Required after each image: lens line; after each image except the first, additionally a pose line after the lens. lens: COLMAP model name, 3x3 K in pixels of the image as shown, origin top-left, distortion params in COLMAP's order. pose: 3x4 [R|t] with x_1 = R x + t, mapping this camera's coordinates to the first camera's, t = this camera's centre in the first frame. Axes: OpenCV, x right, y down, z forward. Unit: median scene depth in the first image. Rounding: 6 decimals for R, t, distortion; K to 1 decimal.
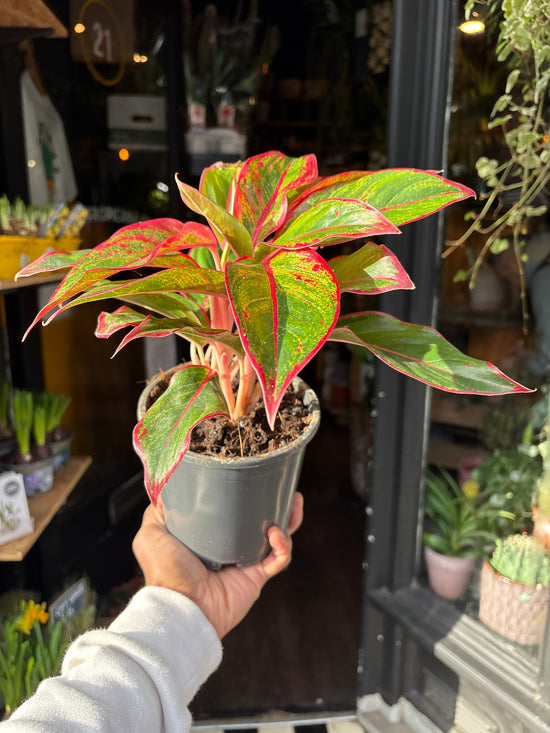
lens RADIAL K [[574.4, 0, 278.9], [0, 574.4, 371.2], [0, 0, 1]] dist [0.016187, -0.032637]
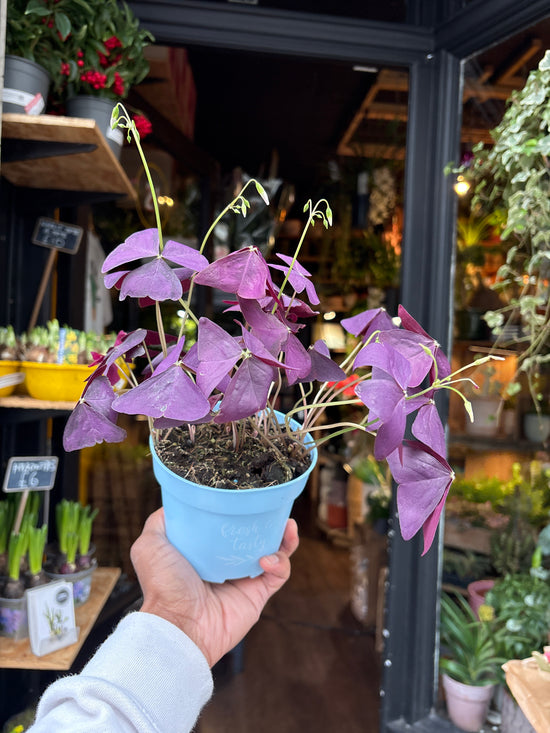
lens RADIAL K [[574.4, 0, 269.8], [0, 574.4, 364.1], [0, 0, 1]] dist [0.016187, -0.032637]
pose [[0.999464, 0.031190, 0.009964, -0.072763], [-0.028374, 0.976905, -0.211783, 0.000445], [-0.016339, 0.211386, 0.977266, -0.083947]]
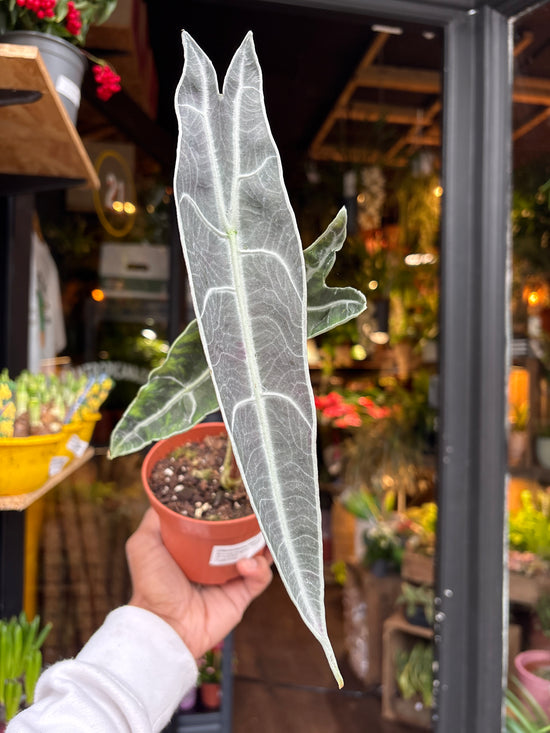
lens RADIAL K [[574.4, 0, 275.3], [0, 574.4, 358.0], [0, 0, 1]] dist [0.016187, -0.032637]
pose [[0.995426, 0.008511, 0.095154, -0.142056], [0.014871, 0.970078, -0.242336, -0.085236], [-0.094369, 0.242643, 0.965515, 0.142509]]
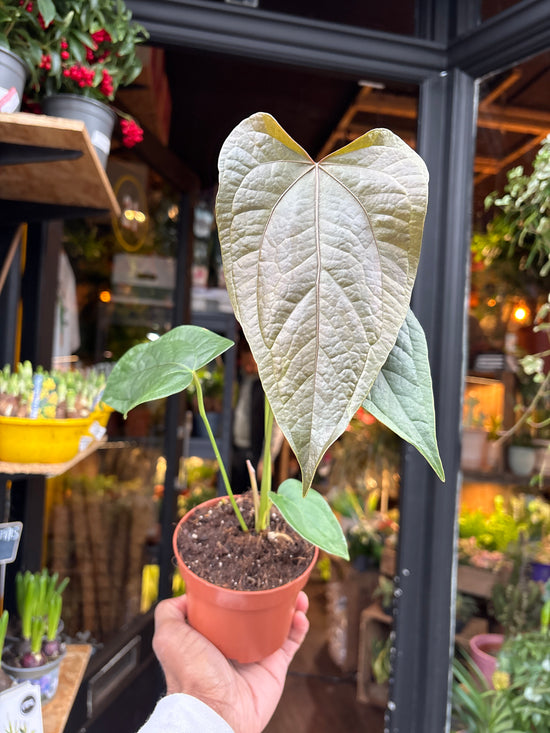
lens RADIAL K [[574.4, 0, 274.4], [0, 574.4, 359.8], [0, 0, 1]] dist [0.016187, -0.032637]
pose [[0.994731, 0.044876, 0.092181, -0.136105], [-0.020784, 0.968713, -0.247311, -0.057325], [-0.100395, 0.244092, 0.964541, 0.015948]]
